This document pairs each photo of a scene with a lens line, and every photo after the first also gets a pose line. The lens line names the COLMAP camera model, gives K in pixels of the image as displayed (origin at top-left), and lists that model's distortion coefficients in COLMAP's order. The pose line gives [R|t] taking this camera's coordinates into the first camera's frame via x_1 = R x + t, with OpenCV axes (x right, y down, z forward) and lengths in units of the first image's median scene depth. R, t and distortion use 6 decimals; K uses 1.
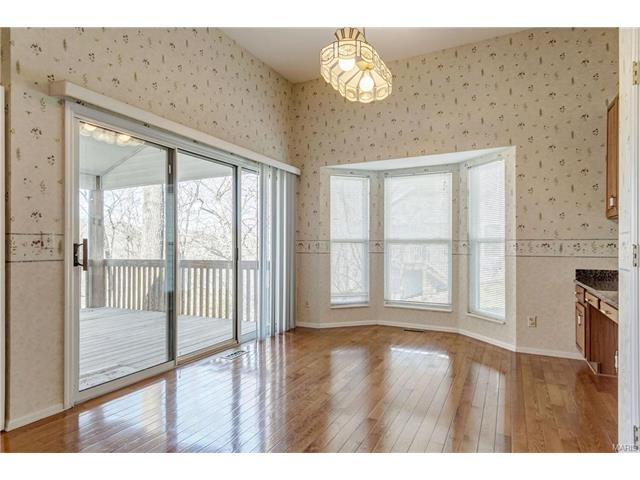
lens RADIAL K [[368.1, 0, 323.4], [0, 368.1, 241.2], [0, 0, 1]] dist [0.006585, 0.000325]
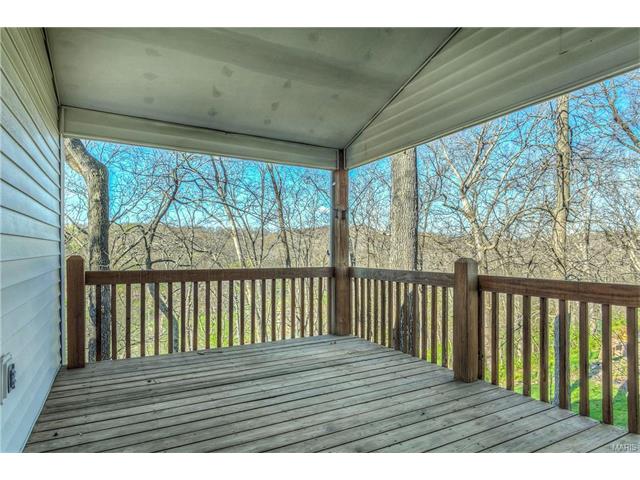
lens RADIAL K [[368.1, 0, 320.4], [0, 368.1, 242.6], [0, 0, 1]] dist [0.006585, 0.000325]
pose [[0.818148, -0.006447, -0.574972, -0.235970], [0.005048, 0.999979, -0.004030, 0.004920], [0.574986, 0.000395, 0.818163, 0.395467]]
